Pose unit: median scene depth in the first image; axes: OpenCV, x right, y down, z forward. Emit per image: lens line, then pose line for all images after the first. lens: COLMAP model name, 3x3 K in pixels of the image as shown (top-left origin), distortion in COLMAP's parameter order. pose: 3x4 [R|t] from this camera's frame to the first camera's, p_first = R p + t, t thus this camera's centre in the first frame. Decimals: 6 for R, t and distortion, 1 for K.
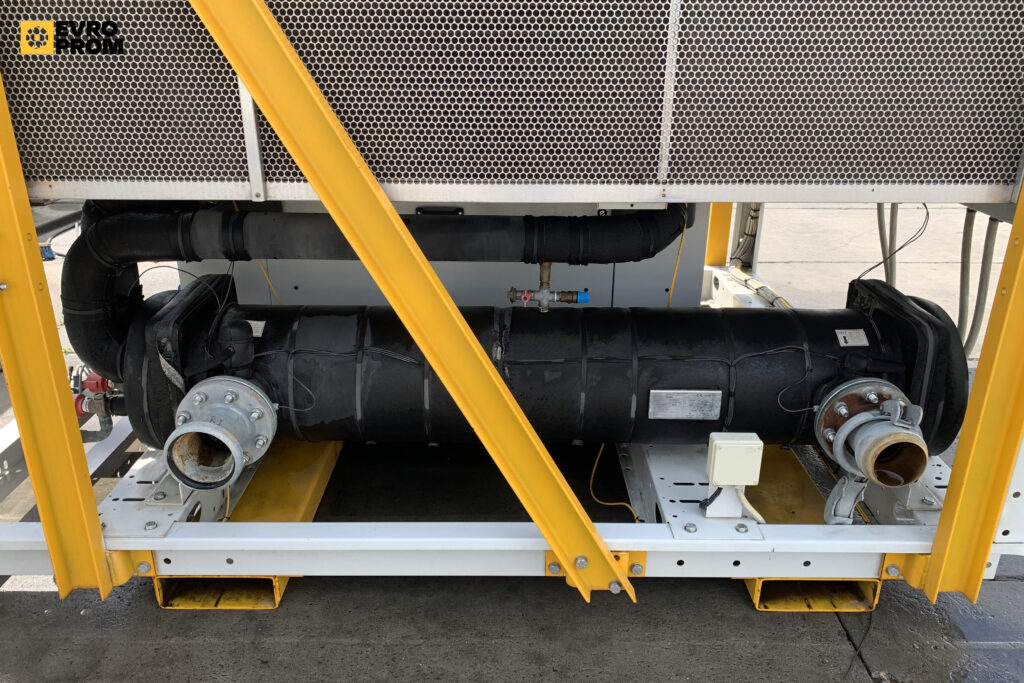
lens RADIAL K [[779.6, 0, 511.1], [0, 779.6, 333.8], [0, 0, 1]] dist [0.079428, -0.111753]
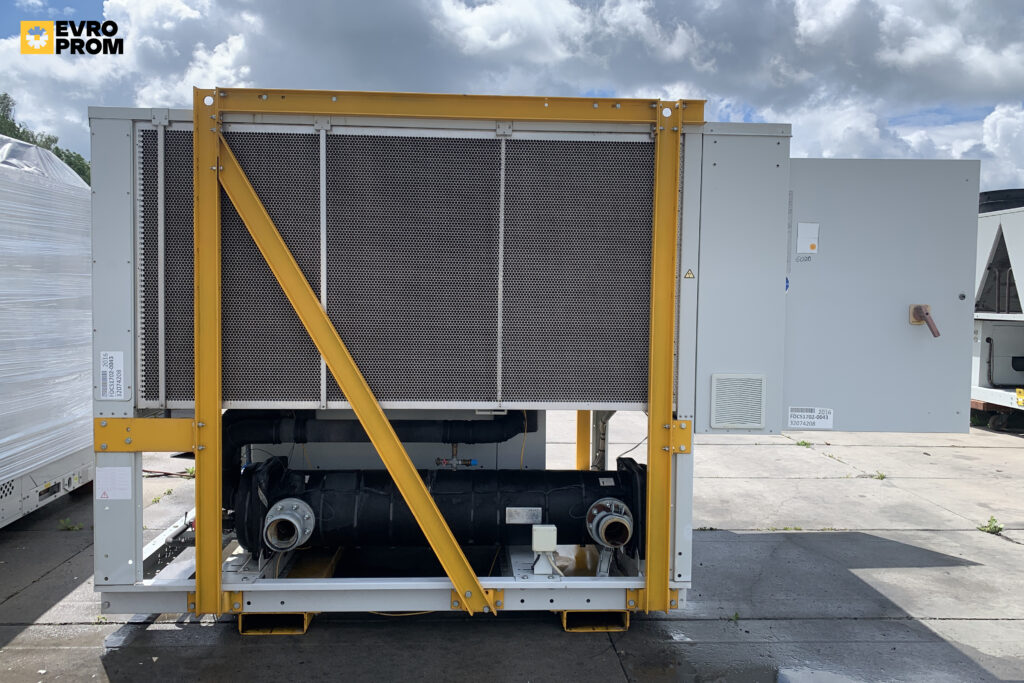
lens RADIAL K [[779.6, 0, 511.1], [0, 779.6, 333.8], [0, 0, 1]] dist [0.079428, -0.111753]
pose [[0.998389, 0.007527, 0.056232, 0.076612], [0.010959, 0.946907, -0.321320, 0.292969], [-0.055666, 0.321418, 0.945300, -1.015943]]
